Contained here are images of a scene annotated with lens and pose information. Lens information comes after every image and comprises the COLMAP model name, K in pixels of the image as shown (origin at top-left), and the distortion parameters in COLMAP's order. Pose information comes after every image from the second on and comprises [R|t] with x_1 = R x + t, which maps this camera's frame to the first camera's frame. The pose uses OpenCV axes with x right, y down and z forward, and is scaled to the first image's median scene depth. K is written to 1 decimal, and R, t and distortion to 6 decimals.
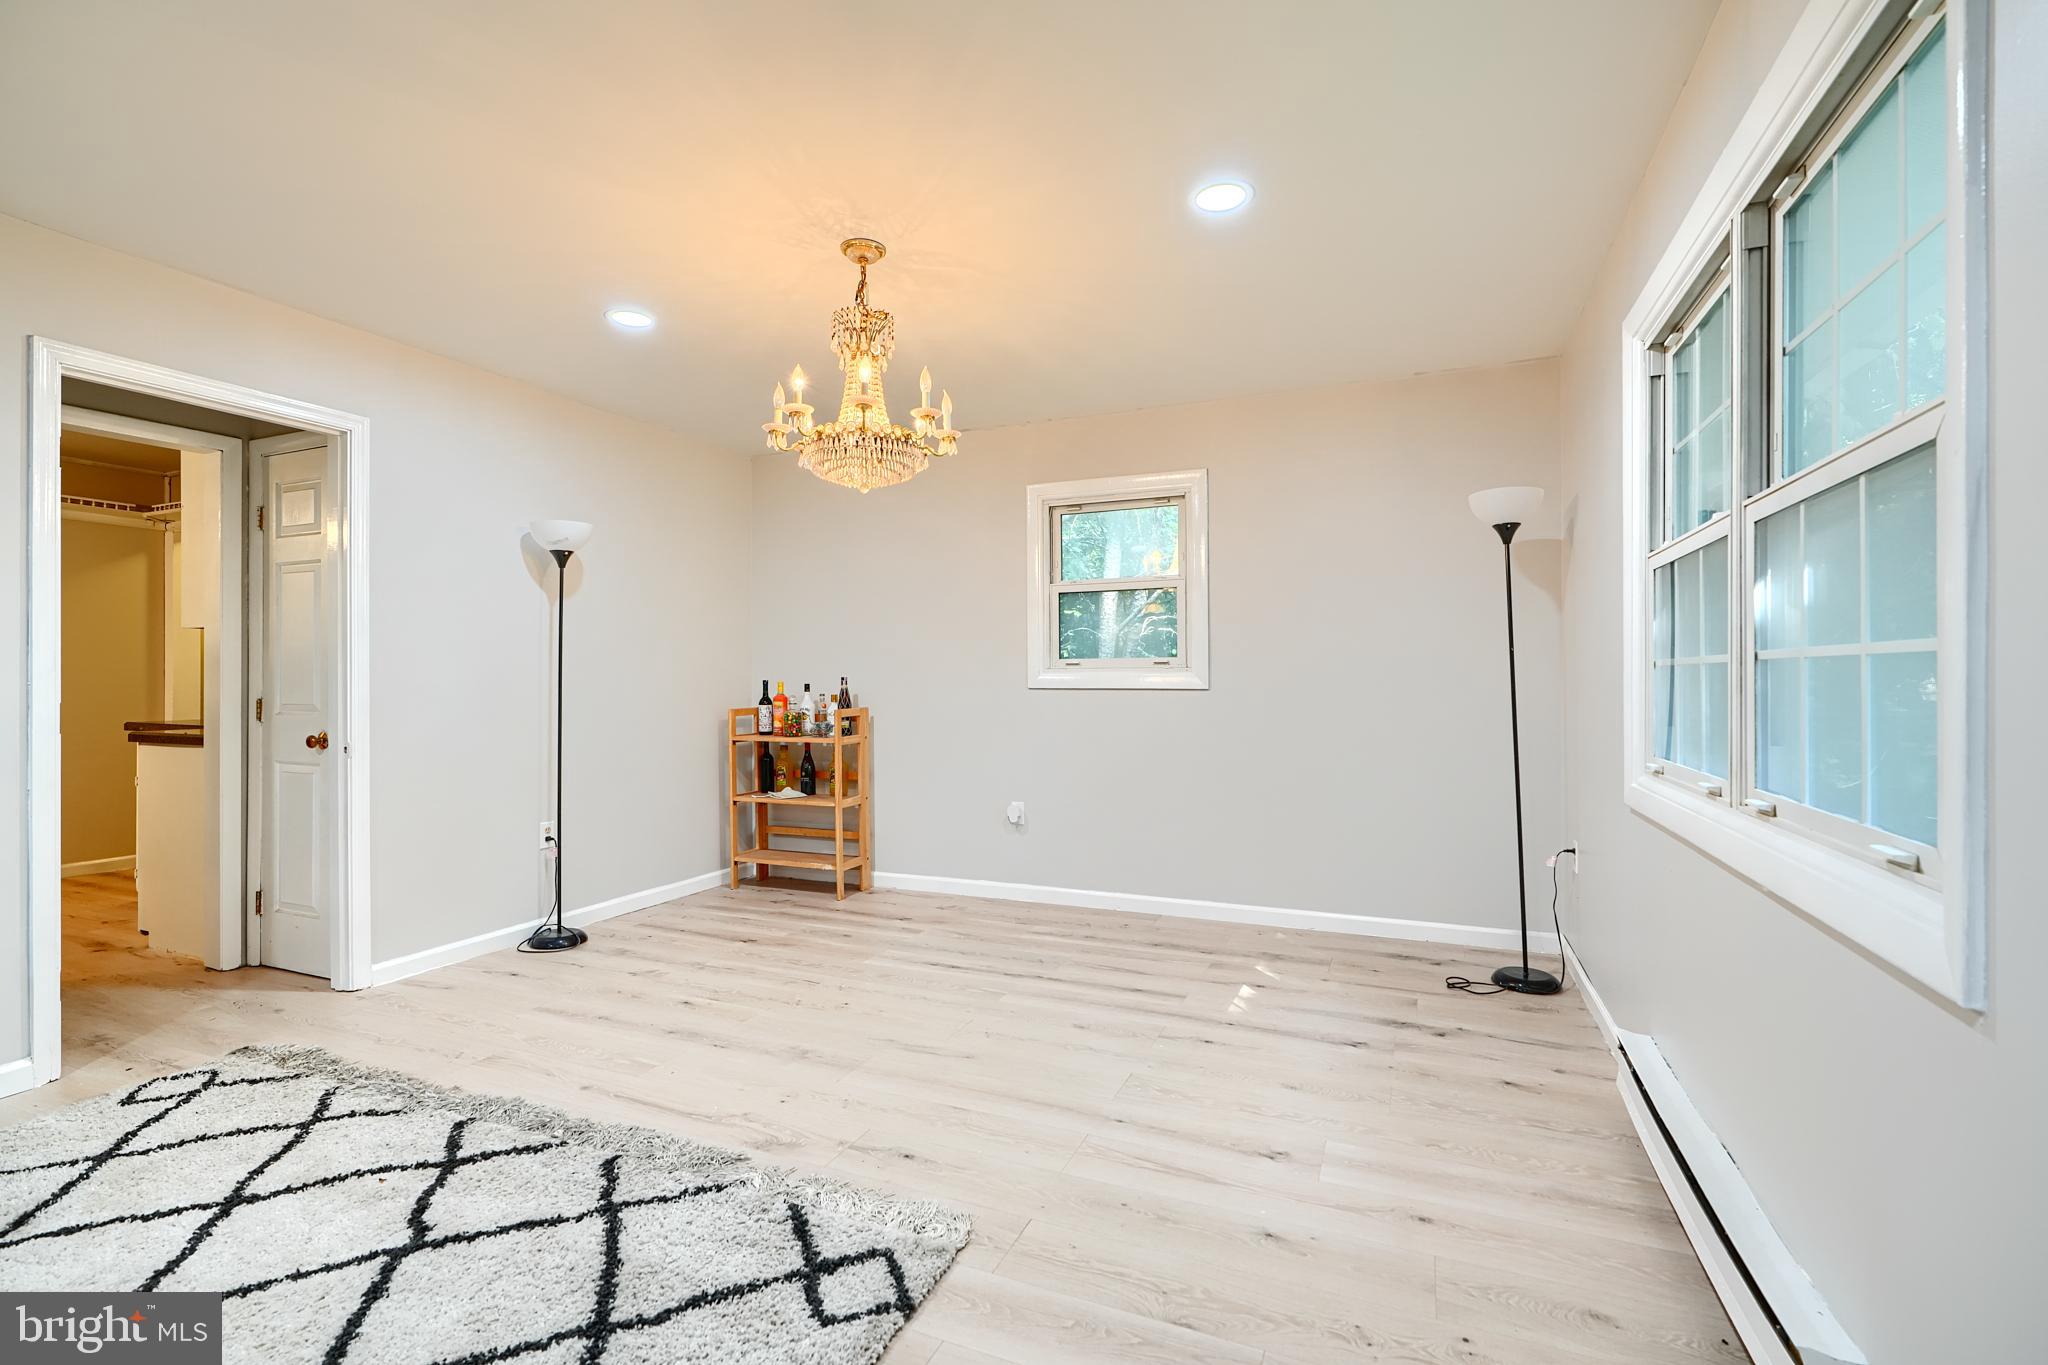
lens RADIAL K [[915.8, 0, 1024.0], [0, 915.8, 682.5], [0, 0, 1]] dist [0.003279, -0.001554]
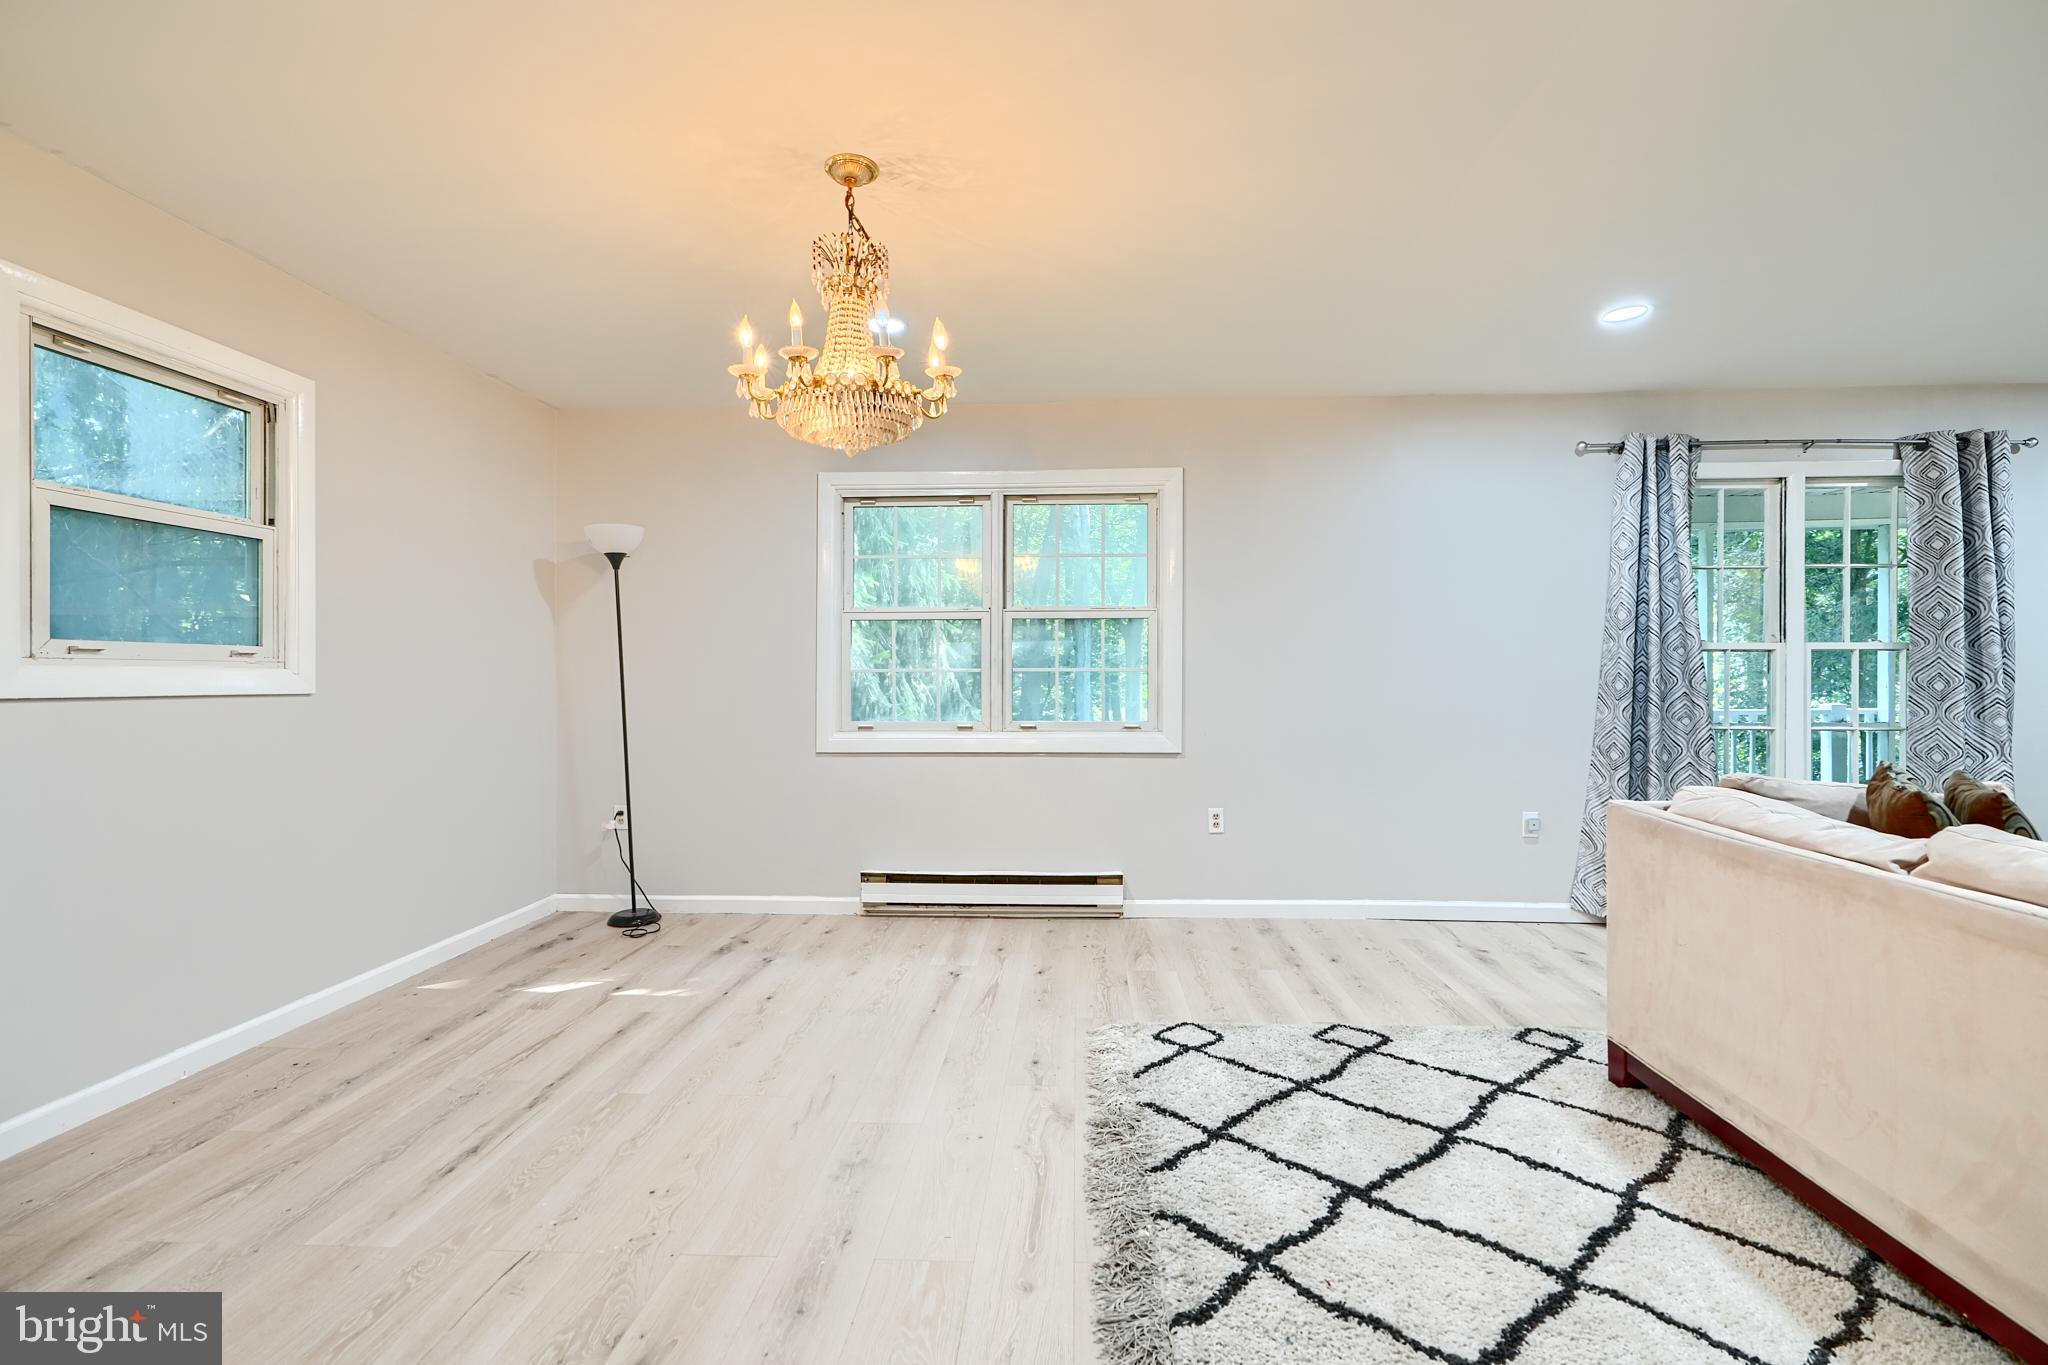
lens RADIAL K [[915.8, 0, 1024.0], [0, 915.8, 682.5], [0, 0, 1]] dist [0.003279, -0.001554]
pose [[-0.341004, 0.001330, 0.940061, -0.881595], [0.003972, 0.999992, 0.000026, 0.000142], [-0.940053, 0.003743, -0.341007, 0.979070]]
